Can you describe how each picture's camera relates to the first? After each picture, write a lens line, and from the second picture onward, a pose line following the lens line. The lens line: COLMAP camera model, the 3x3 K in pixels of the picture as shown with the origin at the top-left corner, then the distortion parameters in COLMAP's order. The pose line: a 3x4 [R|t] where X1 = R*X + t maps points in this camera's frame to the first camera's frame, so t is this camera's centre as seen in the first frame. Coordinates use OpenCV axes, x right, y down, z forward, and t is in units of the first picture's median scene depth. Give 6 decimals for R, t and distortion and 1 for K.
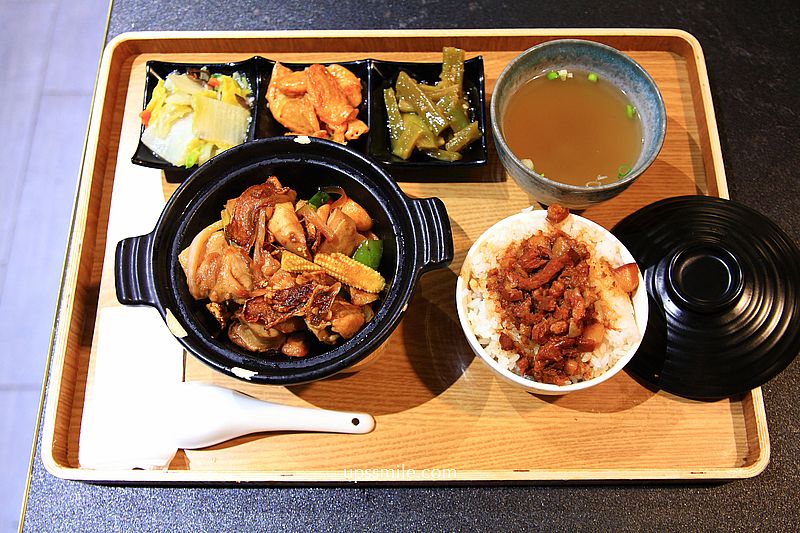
lens RADIAL K [[813.1, 0, 388.7], [0, 813.1, 259.4], [0, 0, 1]] dist [-0.078020, 0.000000]
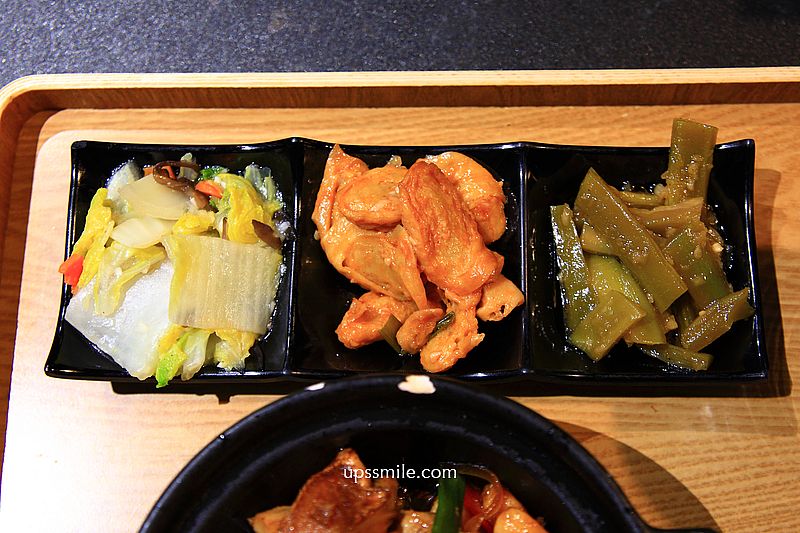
lens RADIAL K [[1224.7, 0, 374.8], [0, 1224.7, 283.0], [0, 0, 1]] dist [-0.035676, 0.000000]
pose [[0.999688, 0.010742, -0.022529, -0.099445], [-0.009305, 0.997974, 0.062933, -0.215857], [0.023159, -0.062704, 0.997763, 0.258652]]
